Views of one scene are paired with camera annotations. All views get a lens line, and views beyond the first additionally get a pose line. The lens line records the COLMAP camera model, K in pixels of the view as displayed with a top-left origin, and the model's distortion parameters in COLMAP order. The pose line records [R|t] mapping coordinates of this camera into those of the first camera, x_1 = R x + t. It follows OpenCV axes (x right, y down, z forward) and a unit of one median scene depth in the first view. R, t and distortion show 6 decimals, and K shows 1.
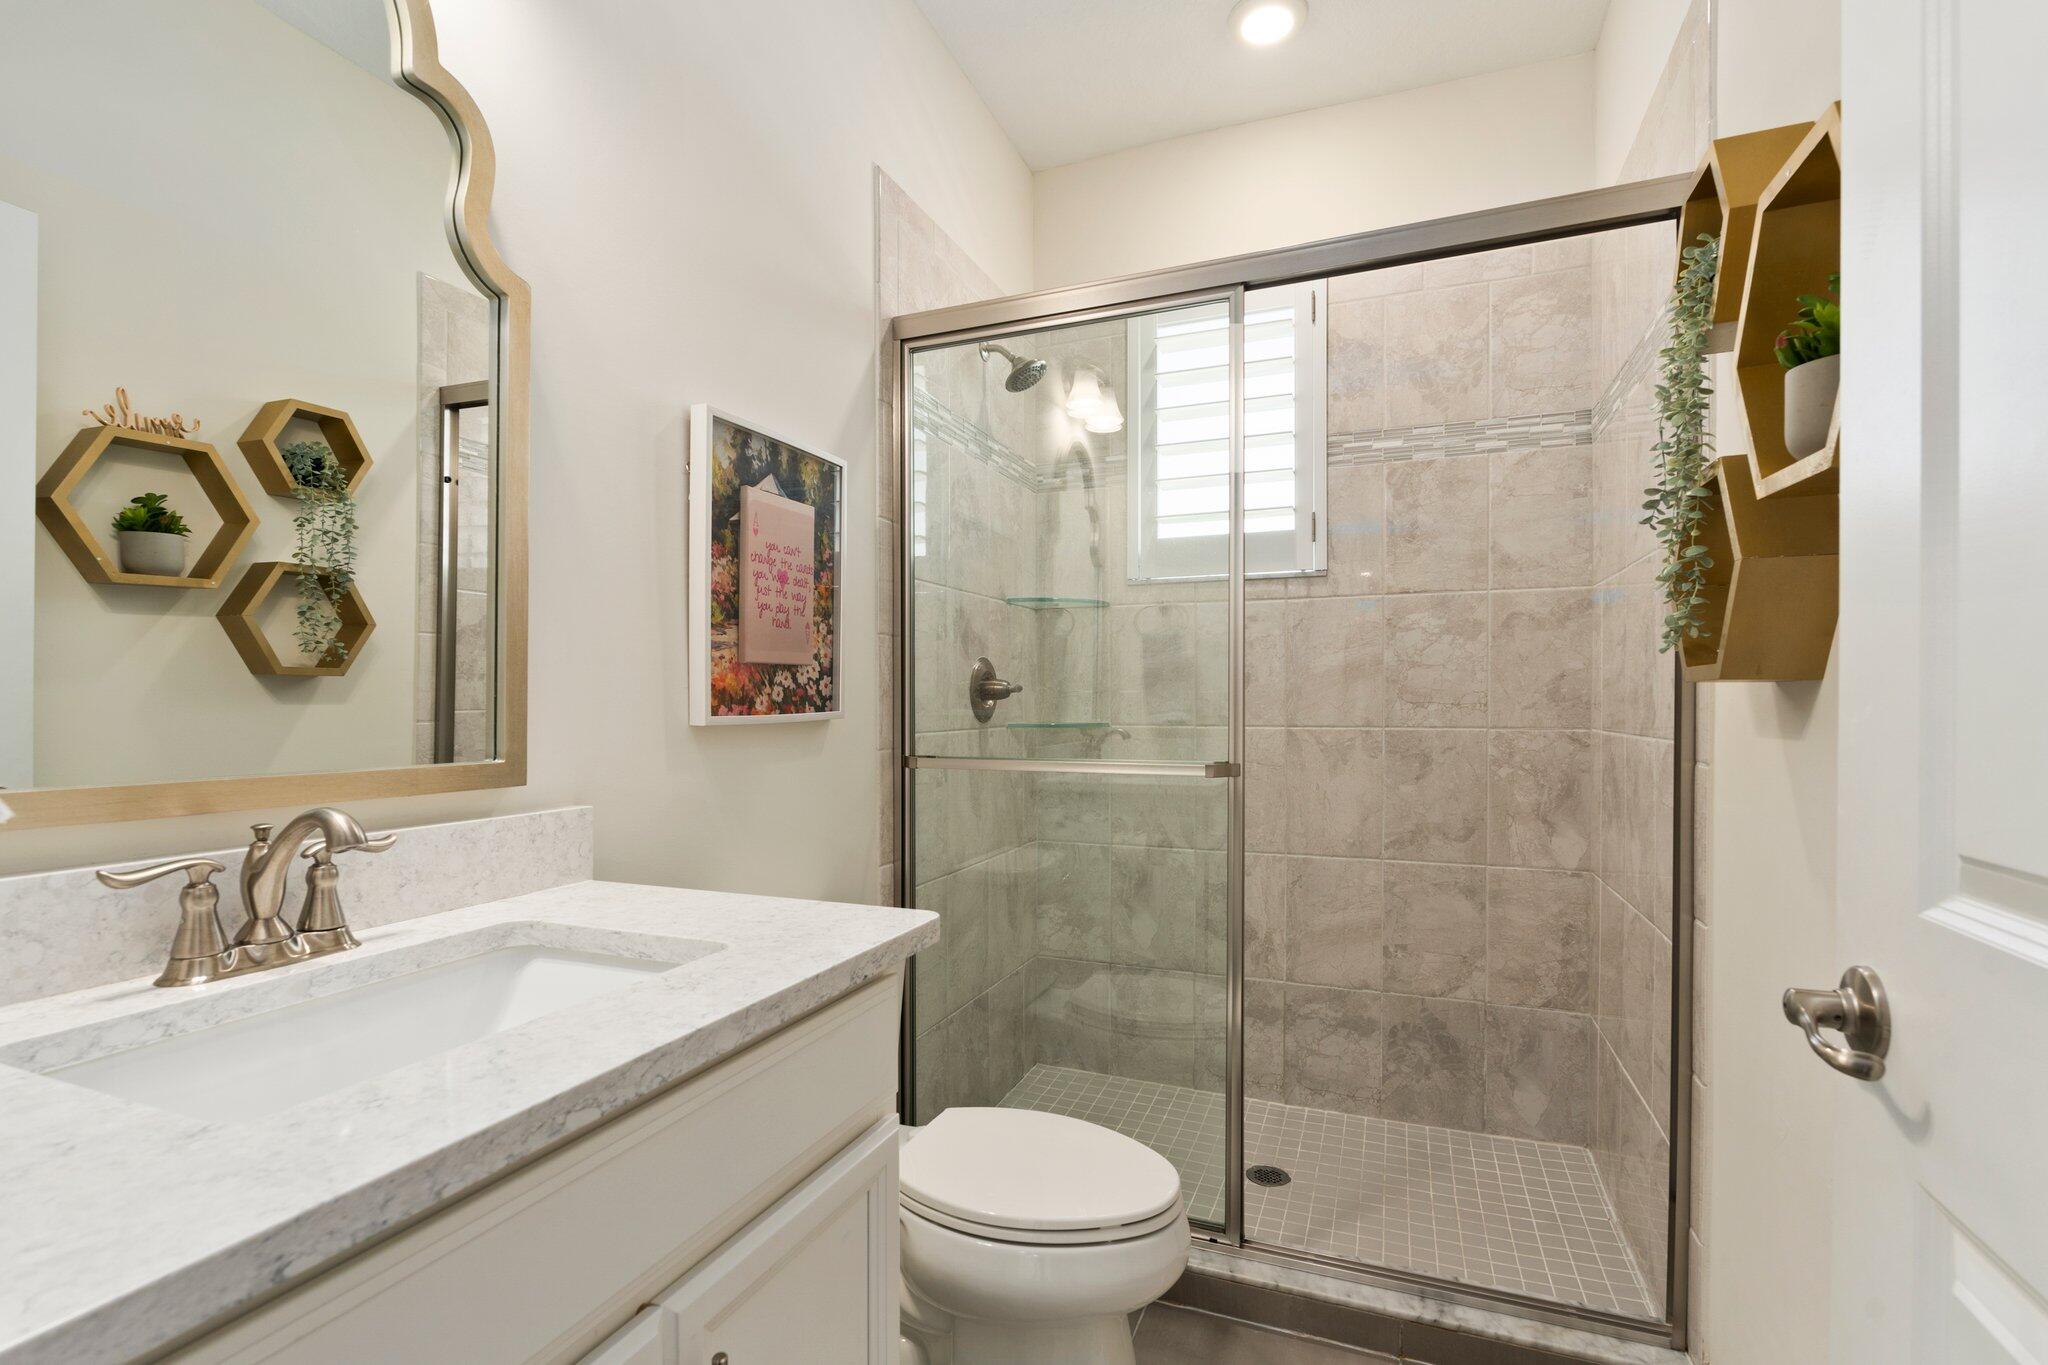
lens RADIAL K [[925.8, 0, 1009.5], [0, 925.8, 710.1], [0, 0, 1]] dist [-0.003815, -0.000190]
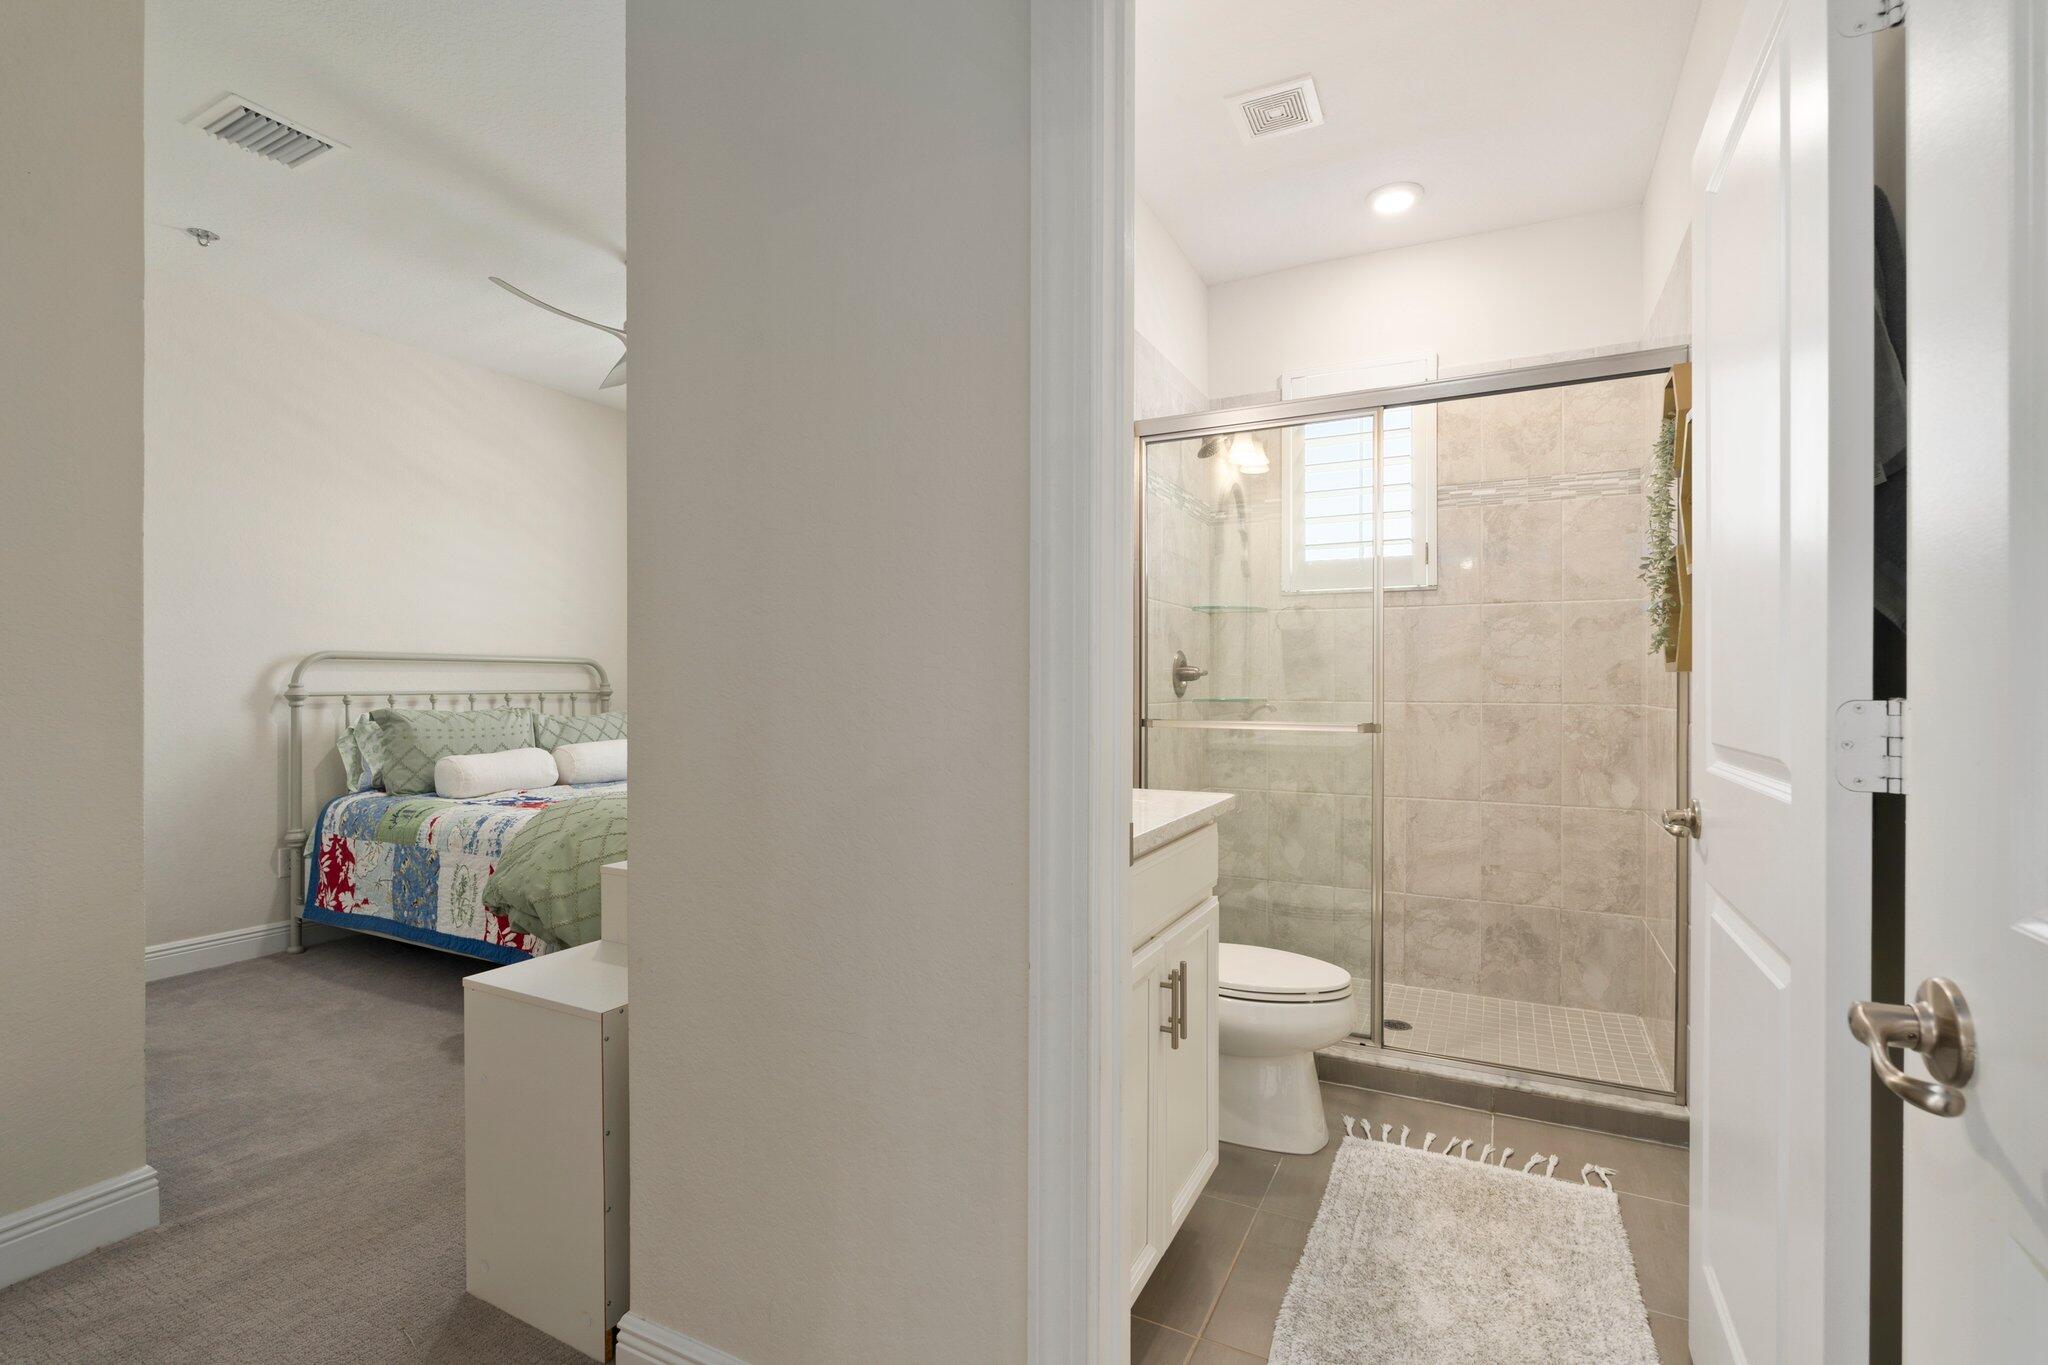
lens RADIAL K [[920.8, 0, 1014.2], [0, 920.8, 678.1], [0, 0, 1]] dist [-0.003122, -0.000069]
pose [[0.996042, 0.003207, -0.088827, -0.156102], [-0.004462, 0.999893, -0.013931, 0.004650], [0.088773, 0.014272, 0.995950, -0.399971]]
